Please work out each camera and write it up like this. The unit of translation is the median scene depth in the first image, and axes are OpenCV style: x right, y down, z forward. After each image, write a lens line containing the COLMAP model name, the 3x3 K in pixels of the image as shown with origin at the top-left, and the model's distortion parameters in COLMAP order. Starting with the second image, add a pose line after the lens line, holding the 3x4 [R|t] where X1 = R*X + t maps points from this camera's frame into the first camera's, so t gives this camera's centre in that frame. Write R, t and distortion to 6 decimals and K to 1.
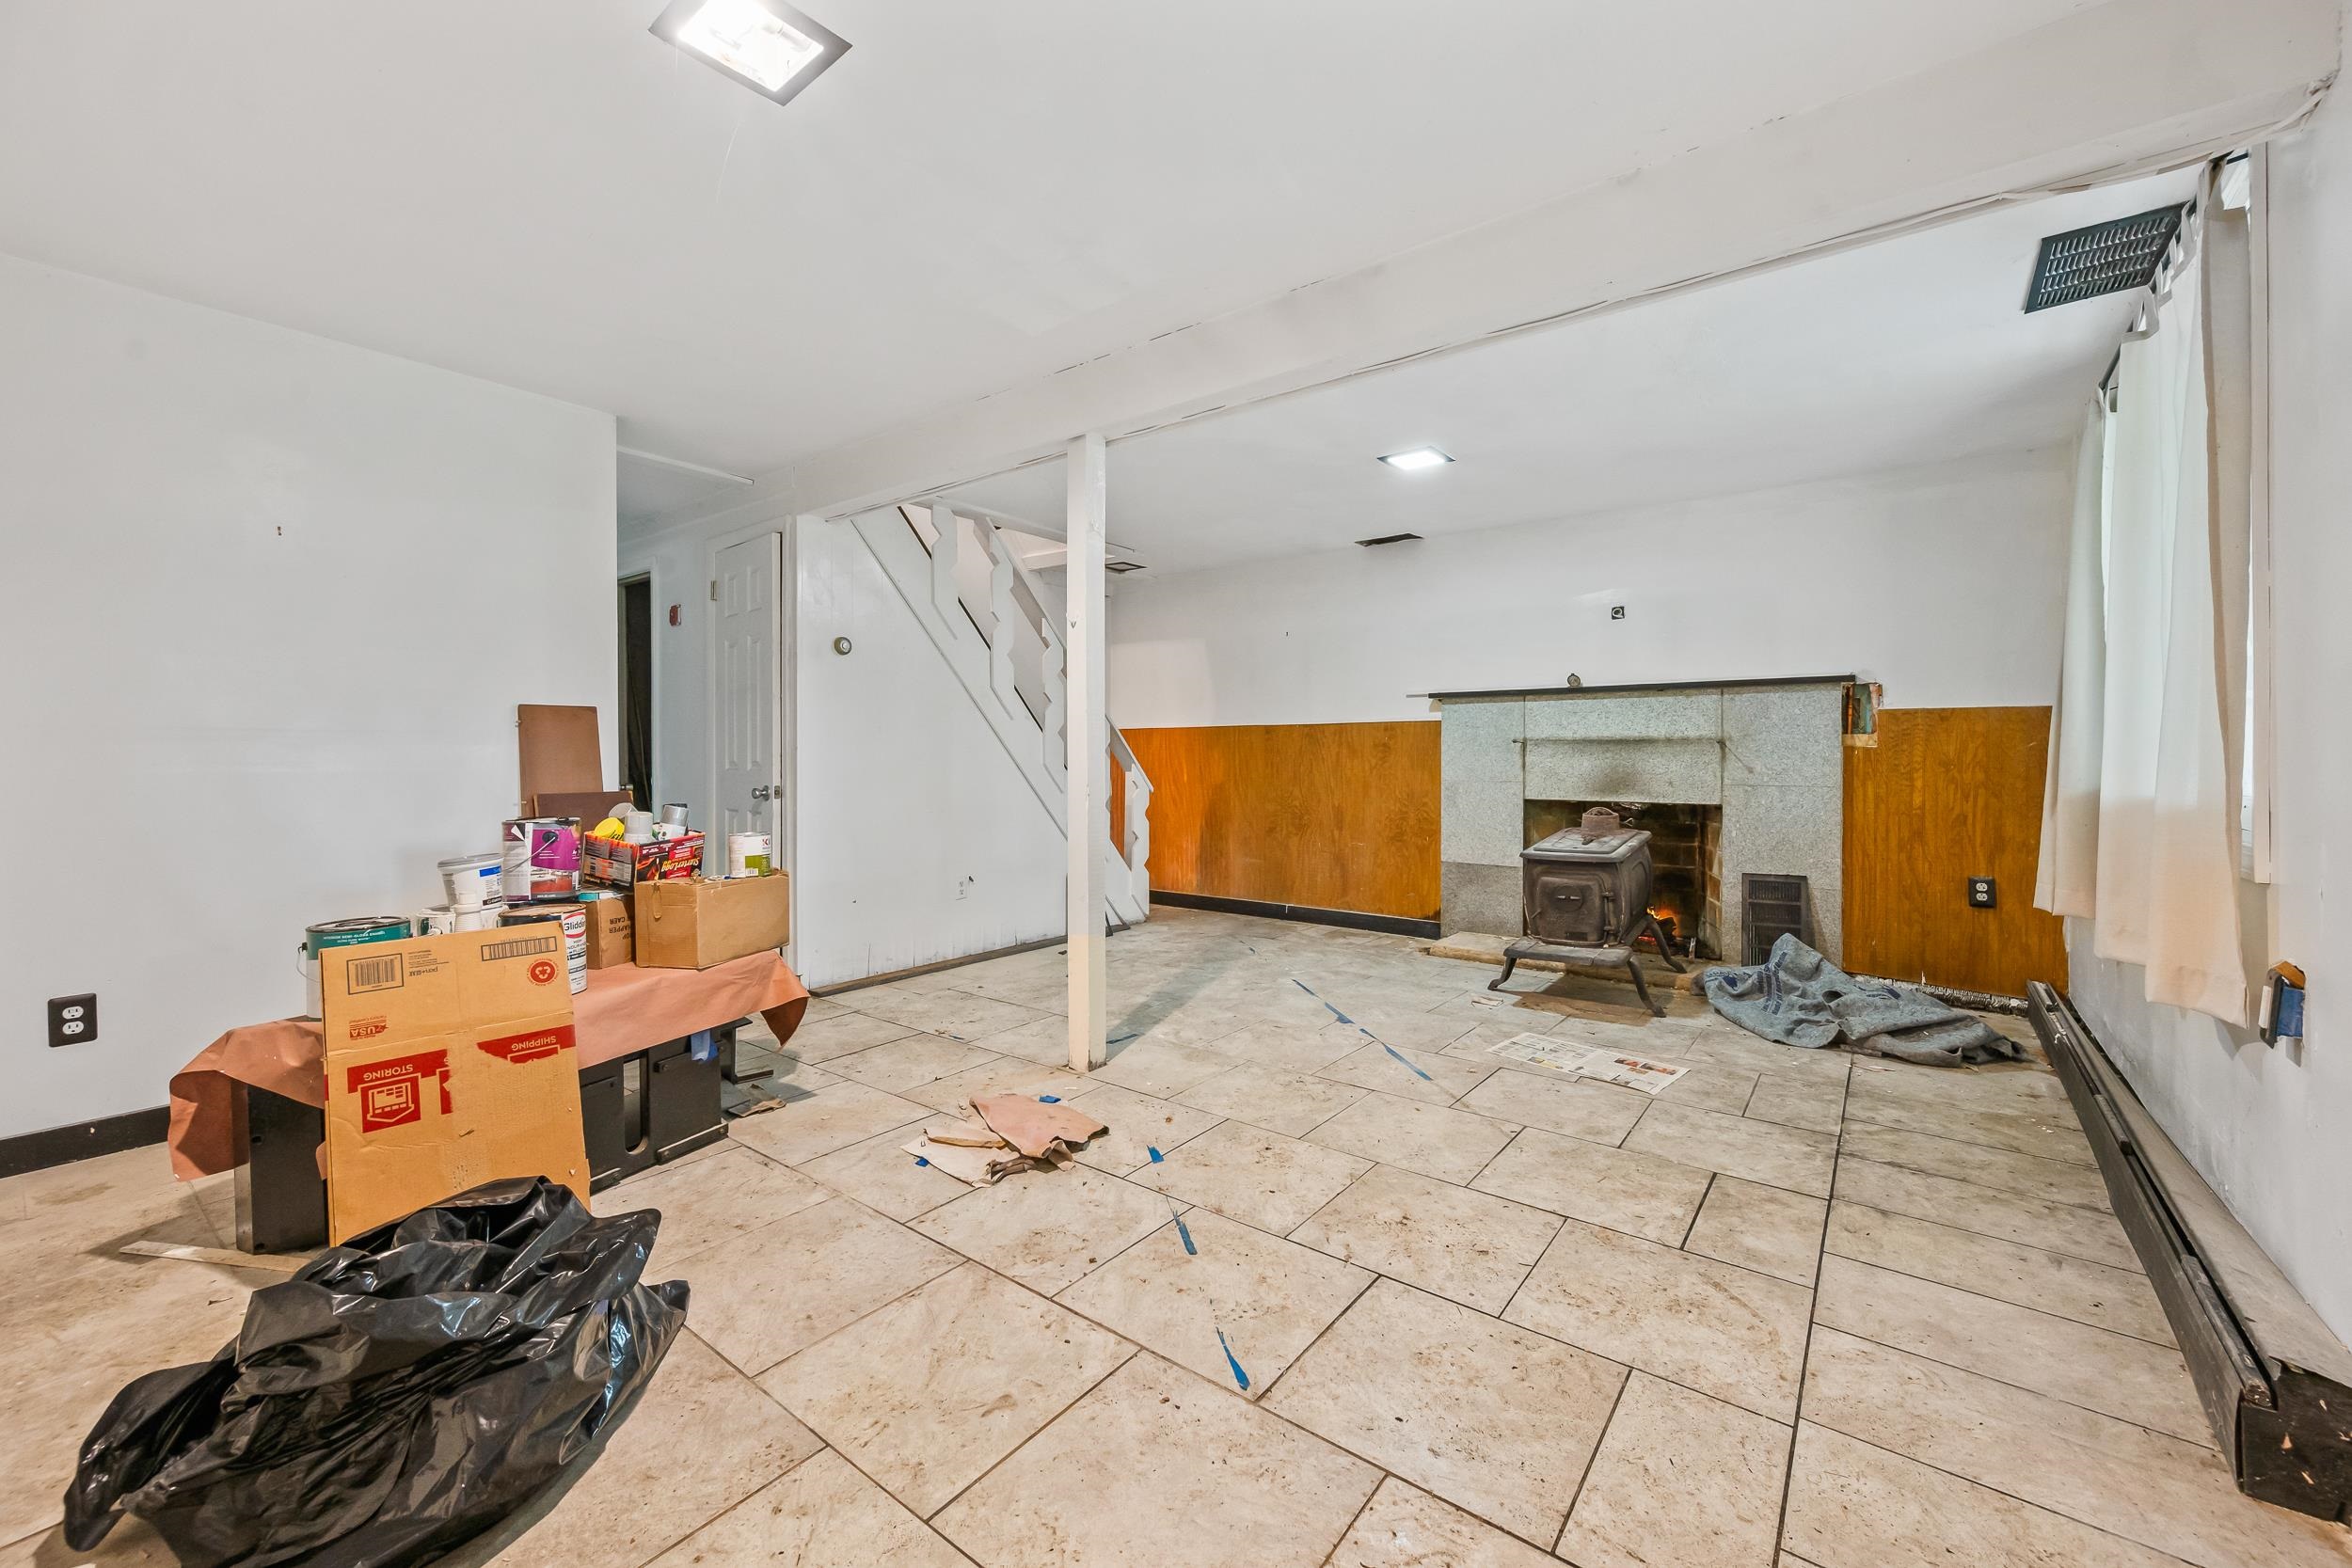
lens RADIAL K [[921.9, 0, 1192.3], [0, 921.9, 776.4], [0, 0, 1]] dist [-0.002420, 0.000565]
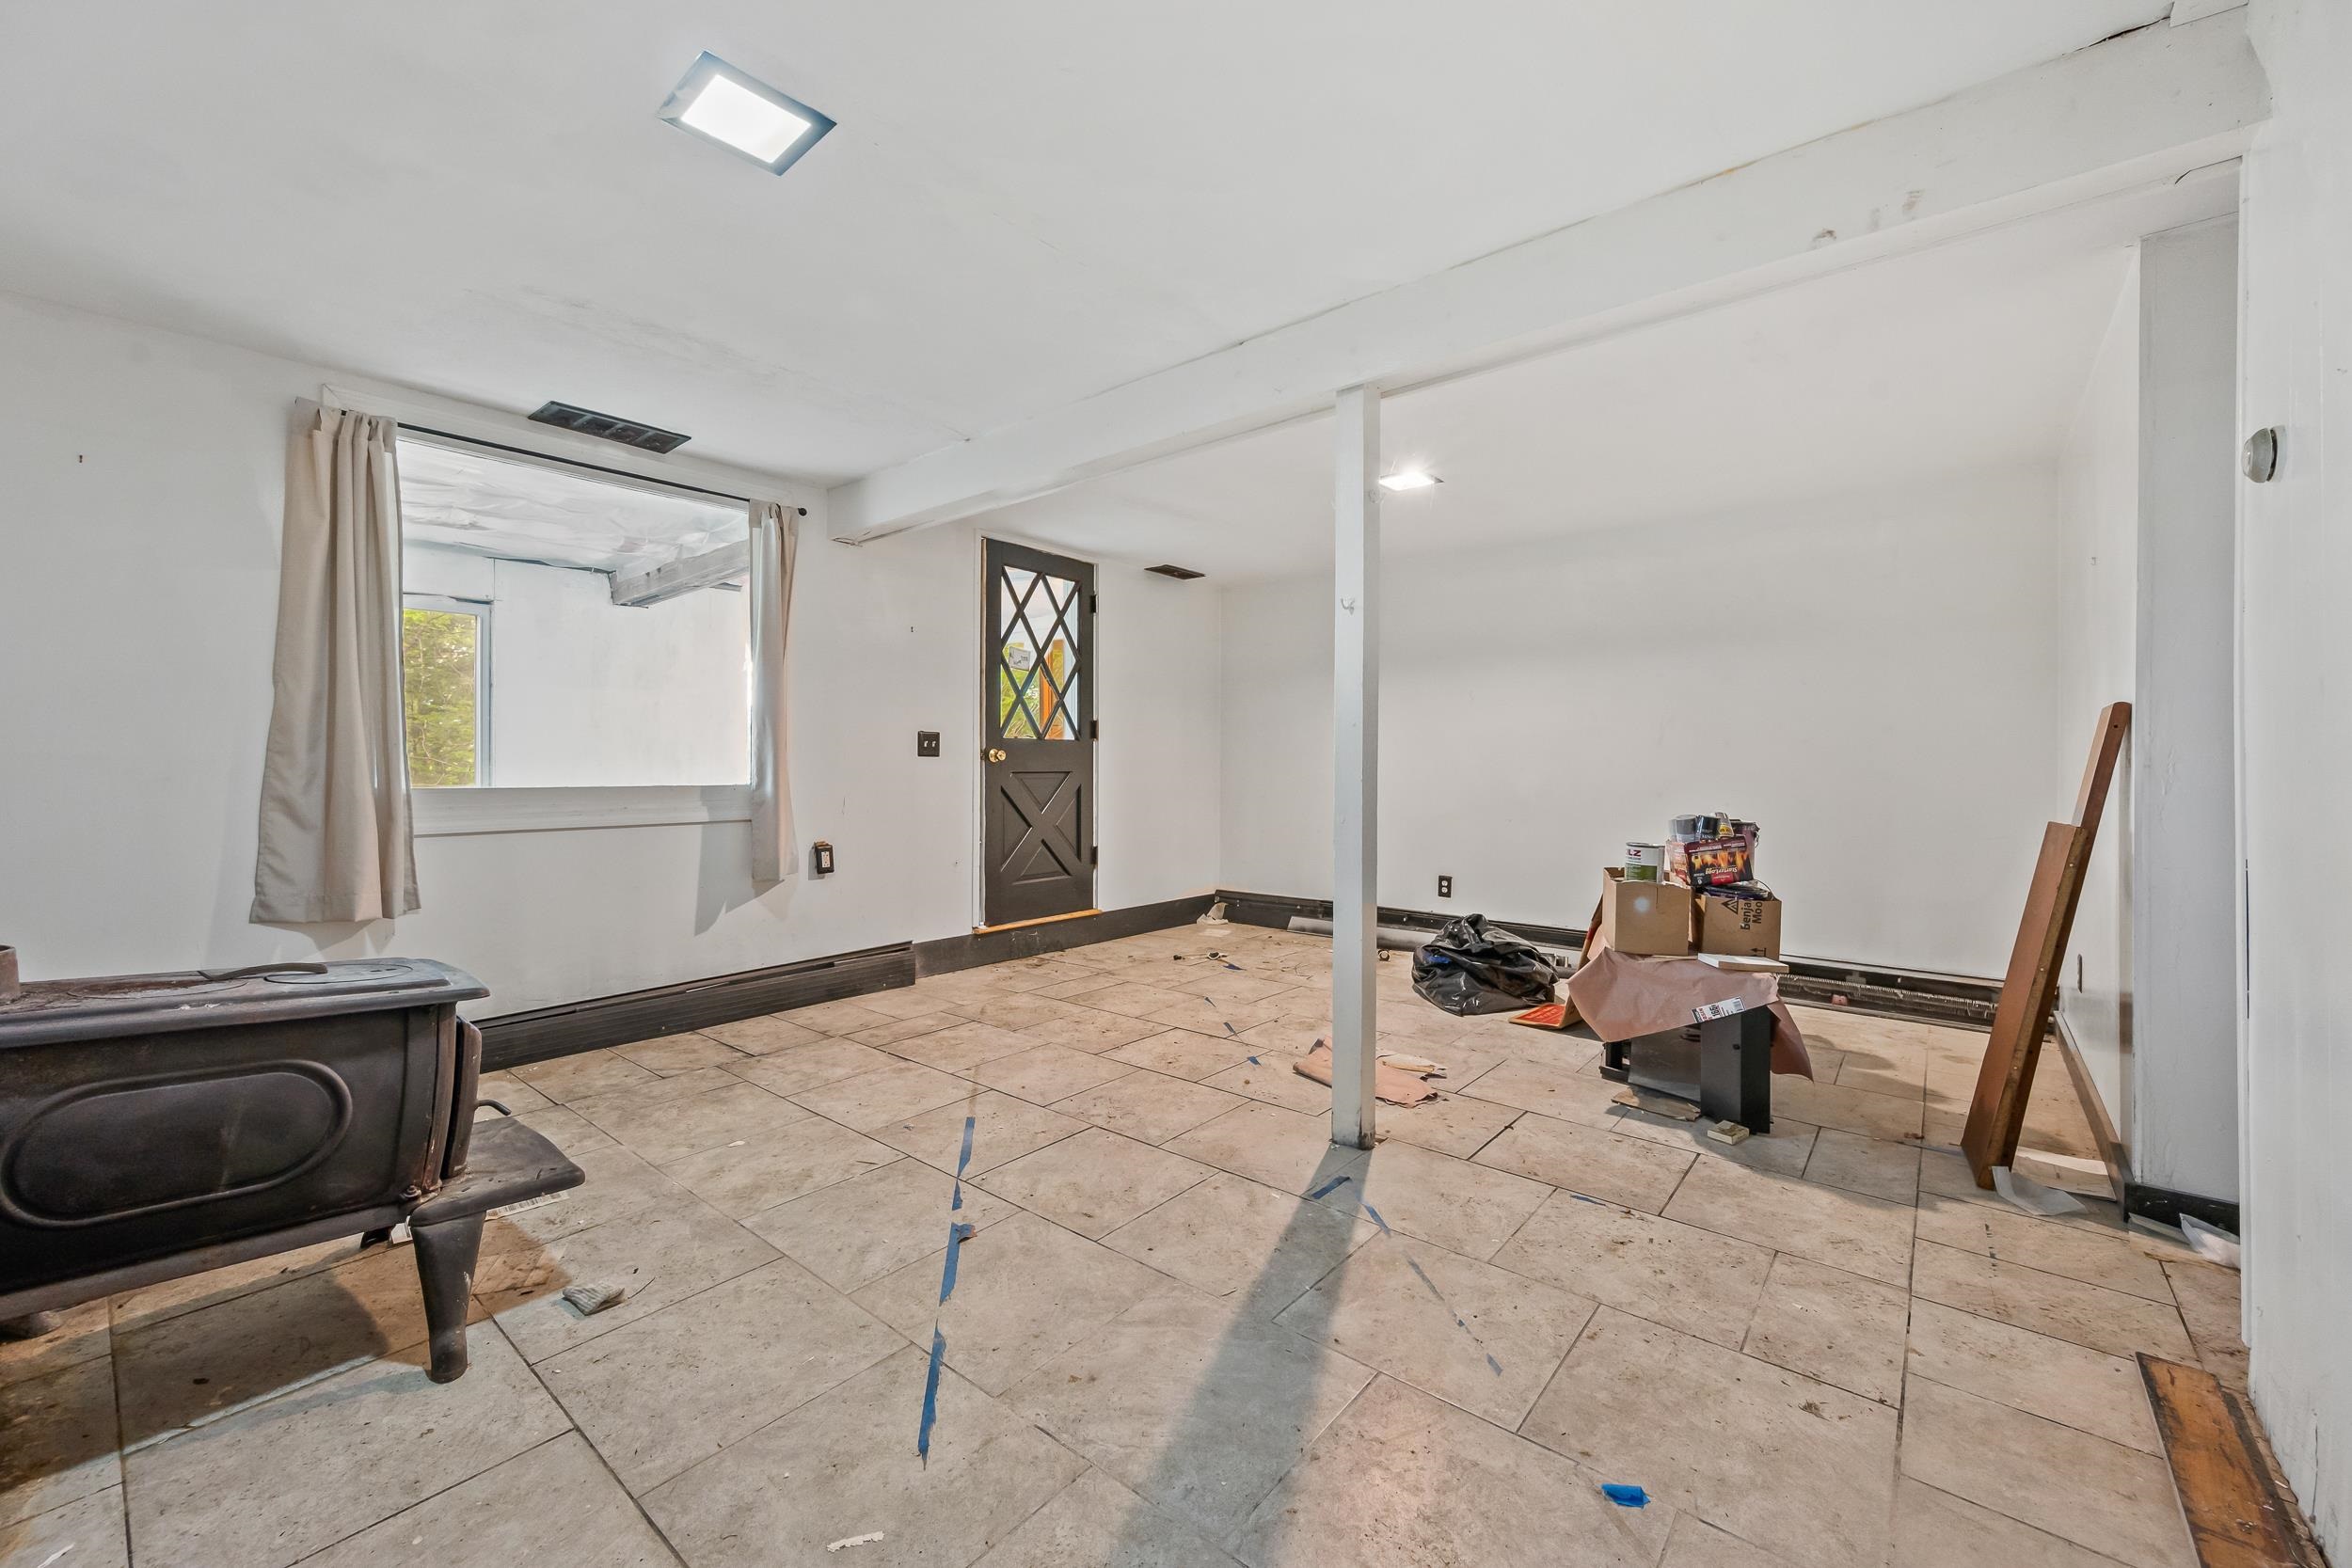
lens RADIAL K [[921.9, 0, 1192.3], [0, 921.9, 776.4], [0, 0, 1]] dist [-0.002420, 0.000565]
pose [[-0.999440, -0.004827, 0.033109, 0.007023], [-0.003742, 0.999456, 0.032770, -0.050817], [-0.033249, 0.032628, -0.998914, 2.170683]]
